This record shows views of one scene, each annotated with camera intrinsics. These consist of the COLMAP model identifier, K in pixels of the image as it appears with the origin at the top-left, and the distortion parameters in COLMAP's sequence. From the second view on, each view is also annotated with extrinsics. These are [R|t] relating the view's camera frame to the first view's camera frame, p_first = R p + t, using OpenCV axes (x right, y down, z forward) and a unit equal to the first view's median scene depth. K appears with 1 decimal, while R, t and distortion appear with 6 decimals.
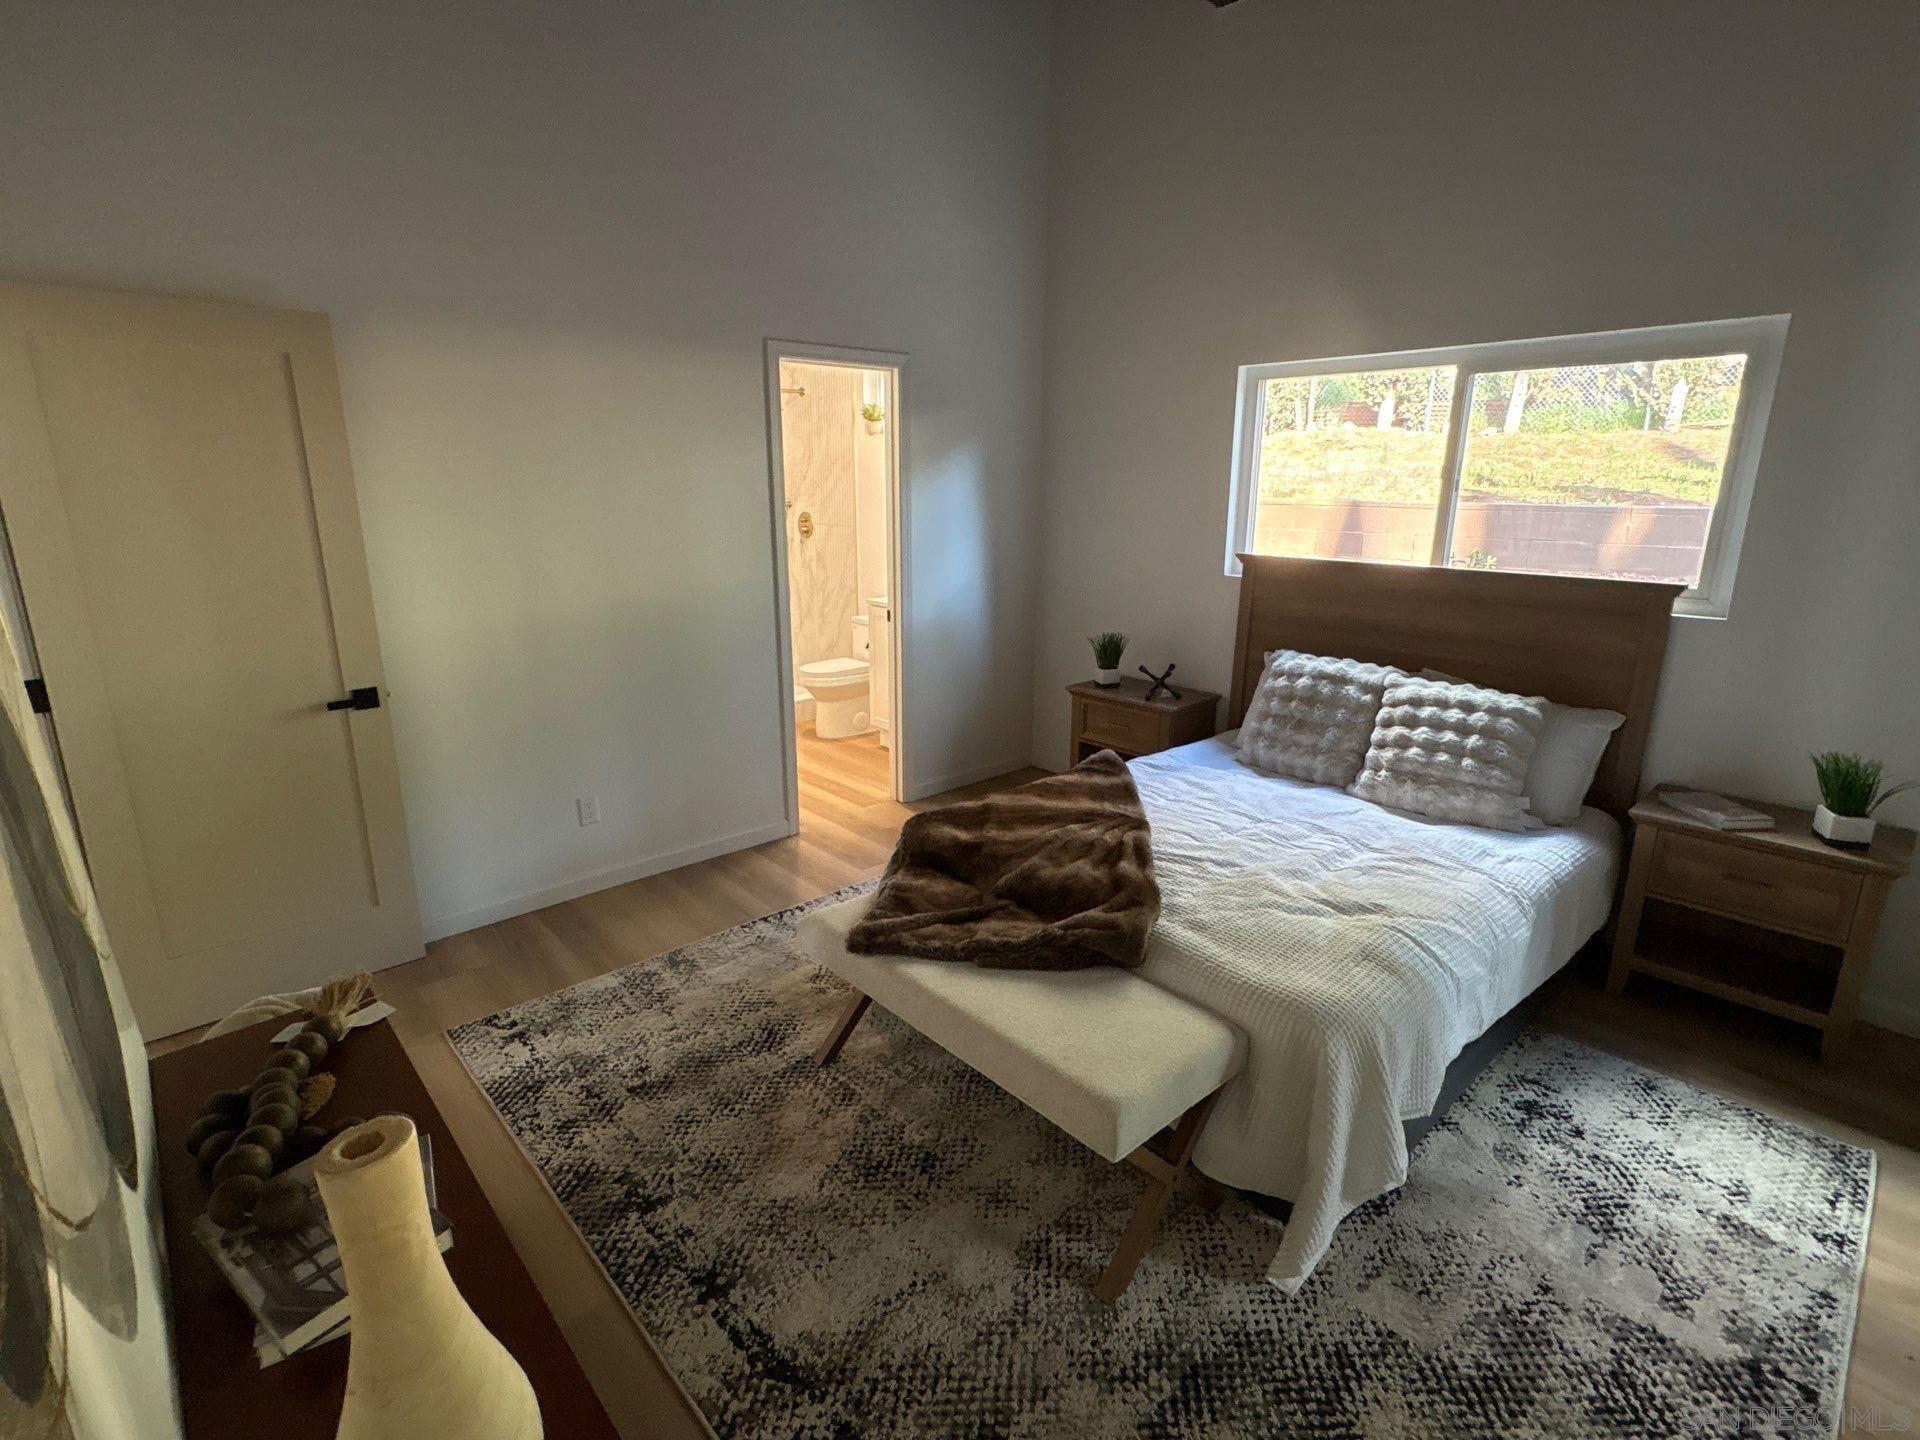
lens RADIAL K [[934.1, 0, 961.8], [0, 934.1, 720.3], [0, 0, 1]] dist [0.002137, -0.000851]
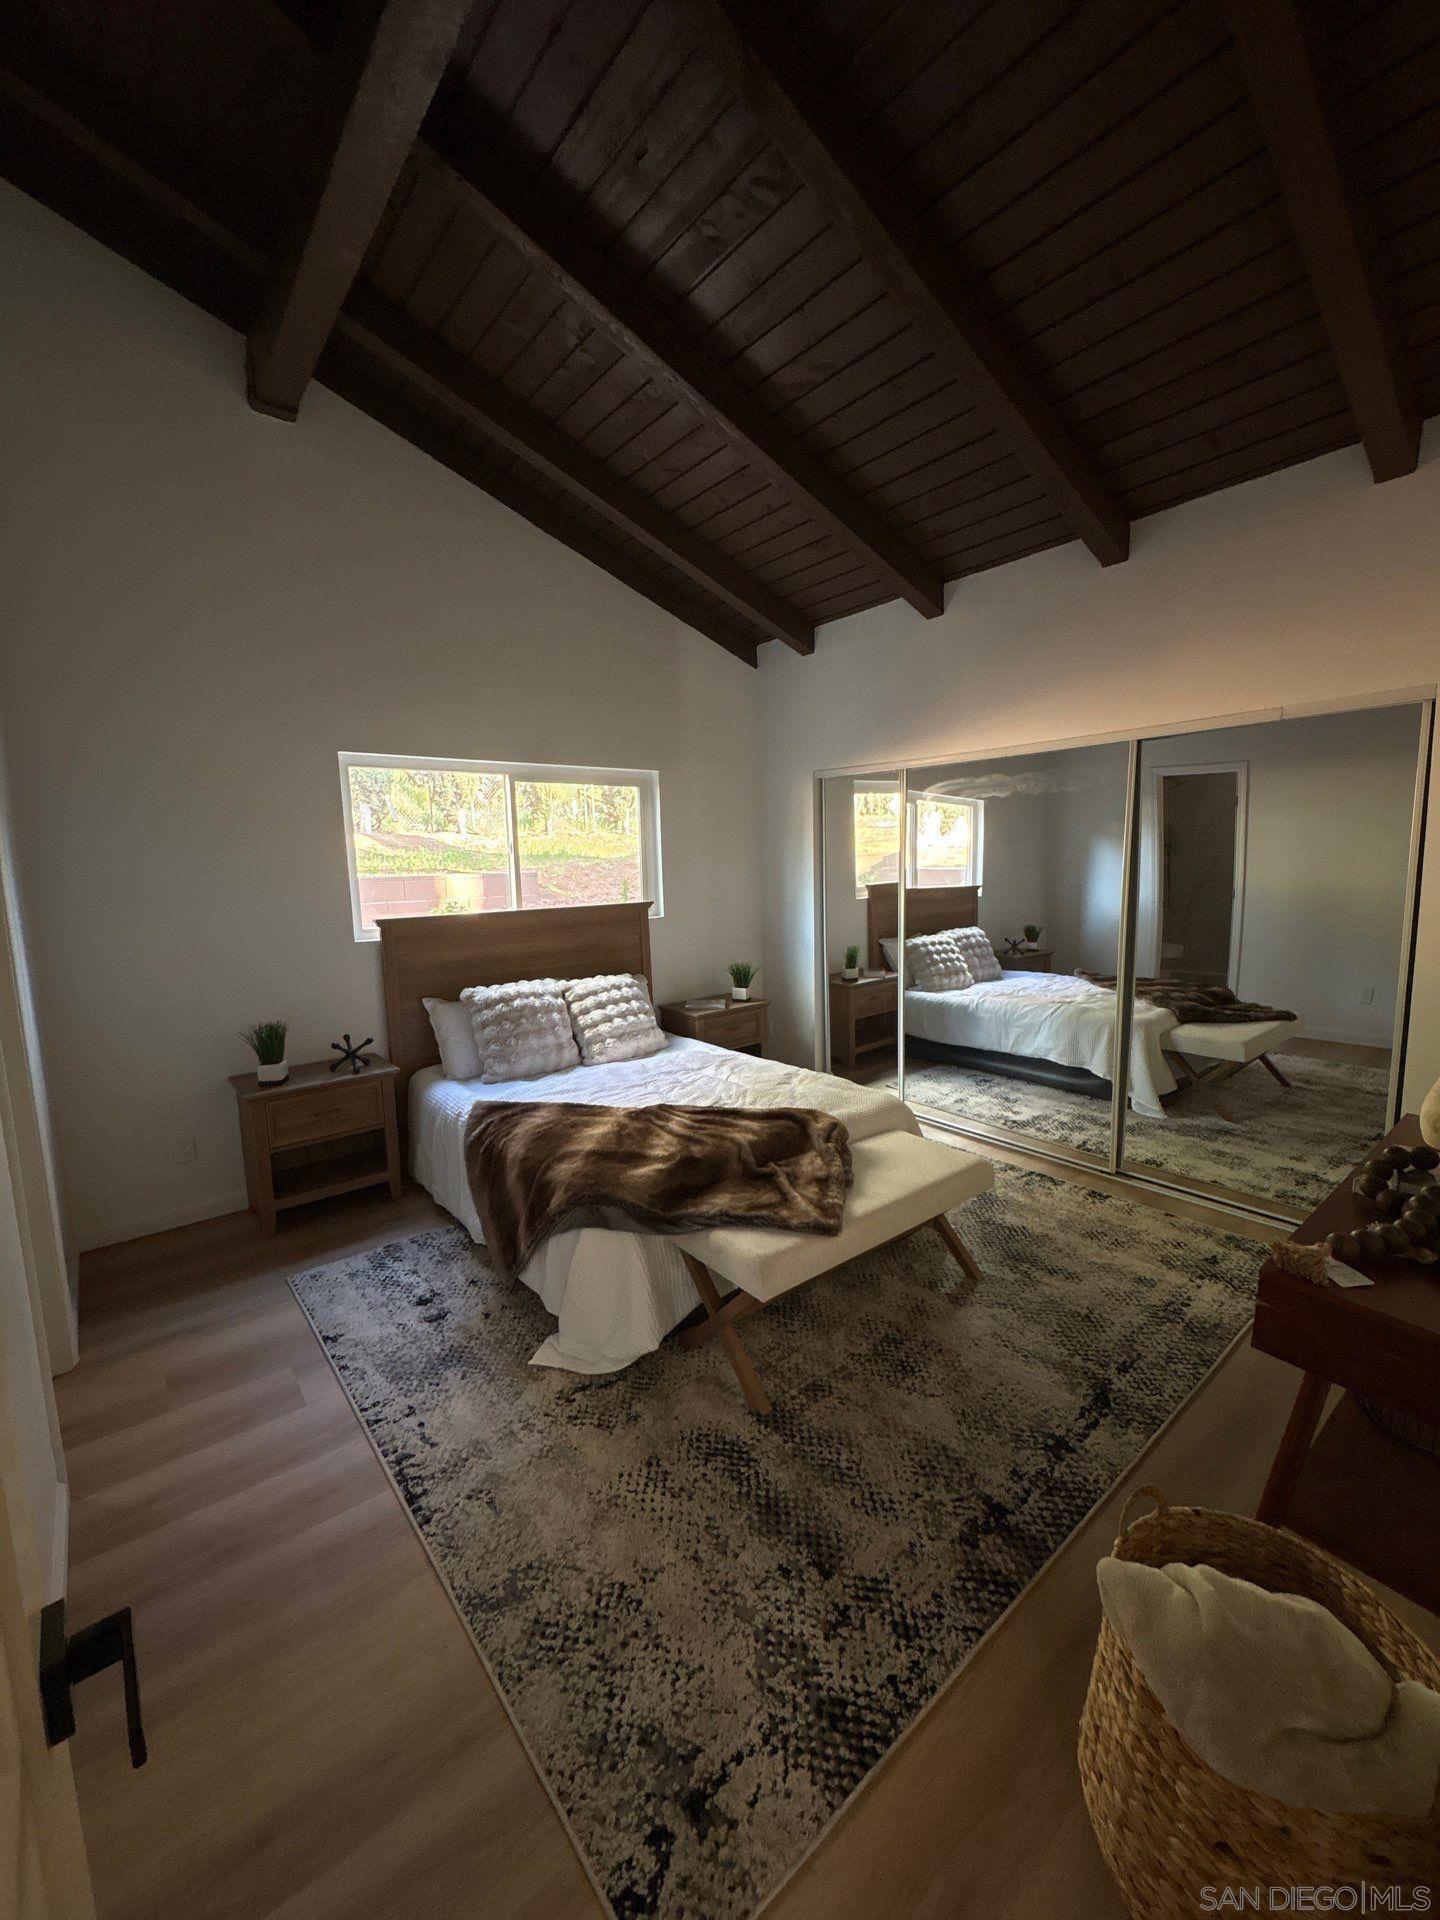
lens RADIAL K [[767.5, 0, 717.8], [0, 767.5, 960.9], [0, 0, 1]] dist [-0.000012, 0.000492]
pose [[0.055163, -0.137862, 0.988914, -0.878282], [0.275887, 0.953969, 0.117601, -0.194301], [-0.959606, 0.266342, 0.090658, 0.837388]]
